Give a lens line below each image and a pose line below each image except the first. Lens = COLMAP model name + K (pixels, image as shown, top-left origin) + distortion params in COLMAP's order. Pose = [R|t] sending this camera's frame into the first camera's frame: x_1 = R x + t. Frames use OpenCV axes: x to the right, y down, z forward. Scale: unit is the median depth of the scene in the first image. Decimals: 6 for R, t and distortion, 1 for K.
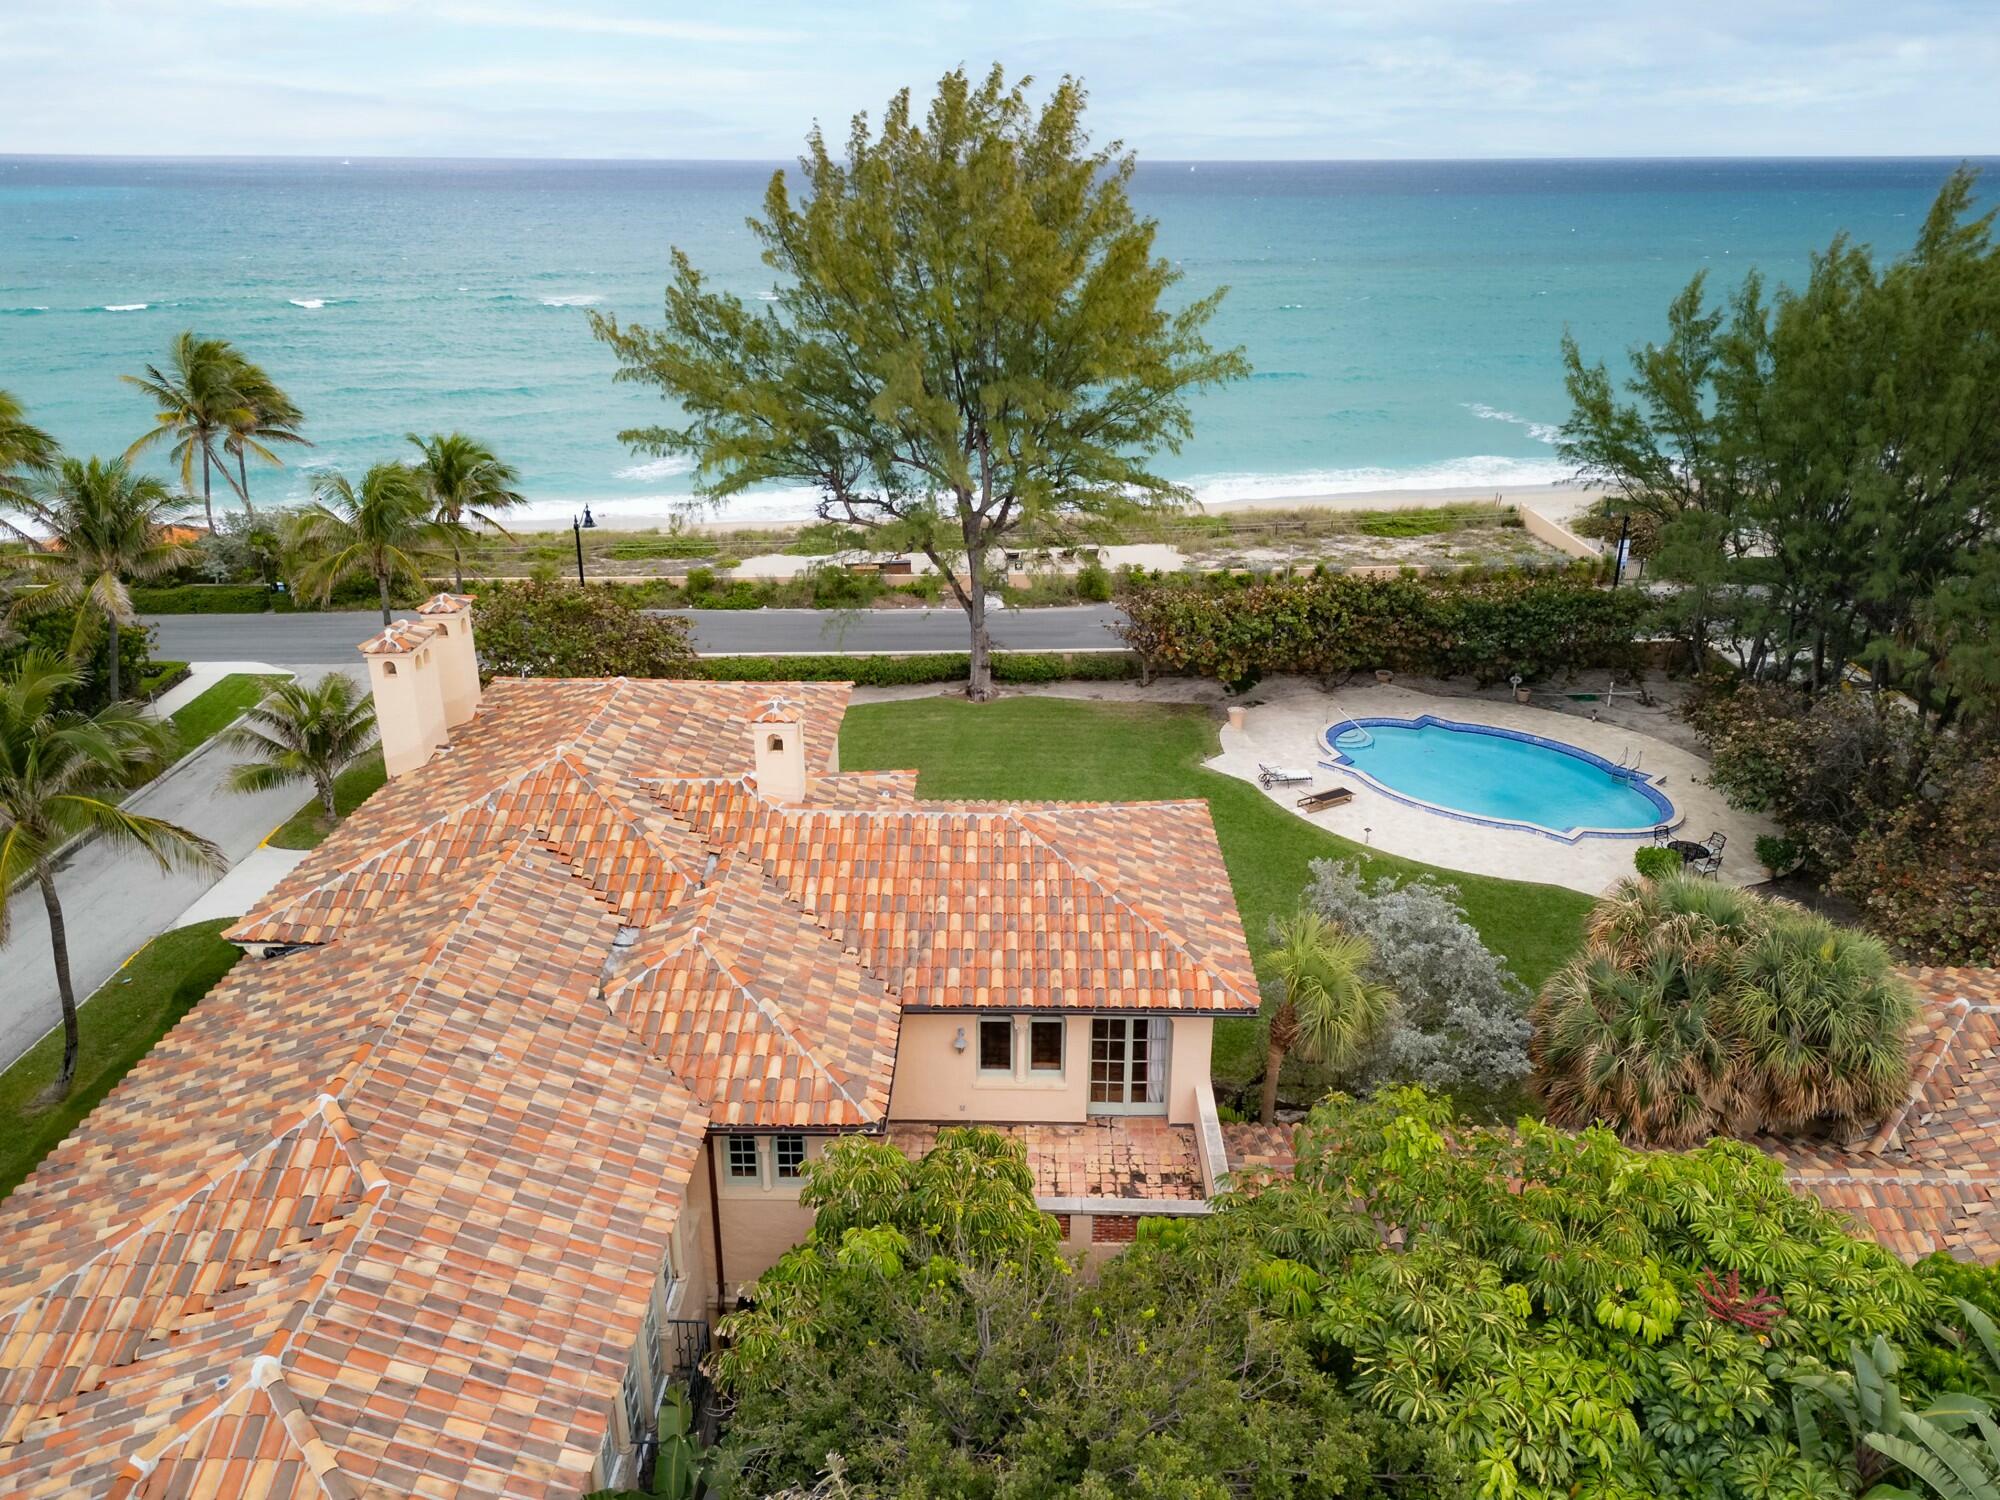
lens RADIAL K [[1474.7, 0, 1000.0], [0, 1474.7, 750.0], [0, 0, 1]] dist [0.060080, -0.001633]
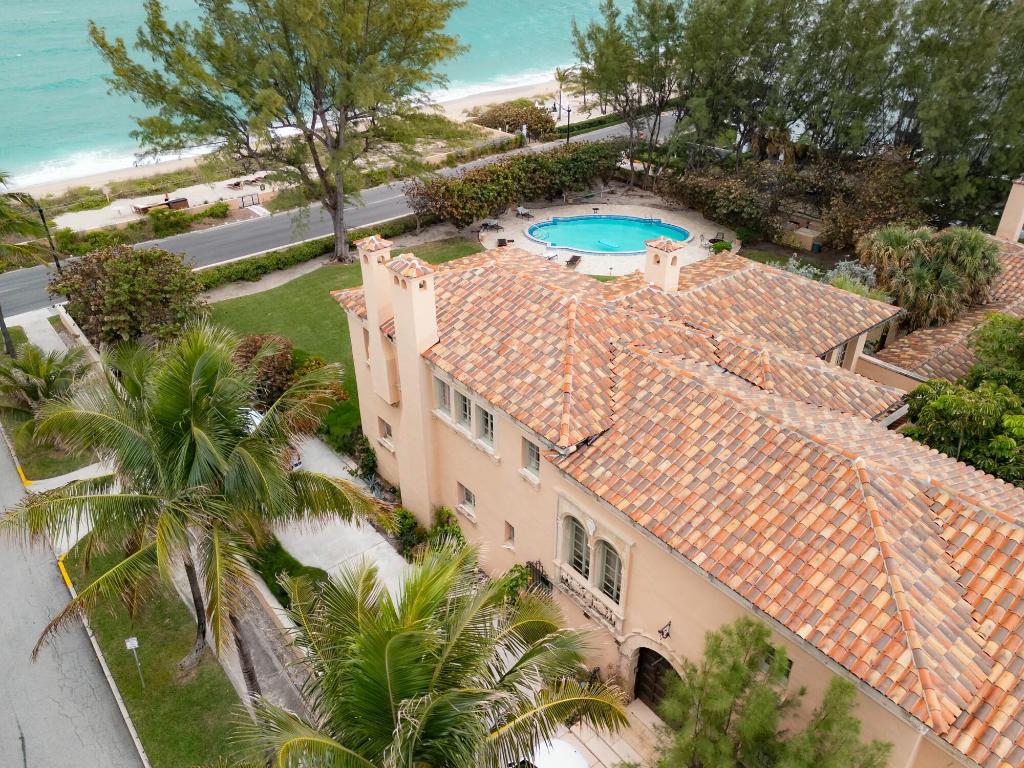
lens RADIAL K [[755.1, 0, 512.0], [0, 755.1, 384.0], [0, 0, 1]] dist [0.060080, -0.001633]
pose [[0.769269, -0.326522, 0.549189, -0.422643], [0.237447, 0.944092, 0.228711, -0.059795], [-0.593164, -0.045537, 0.803793, 0.161653]]
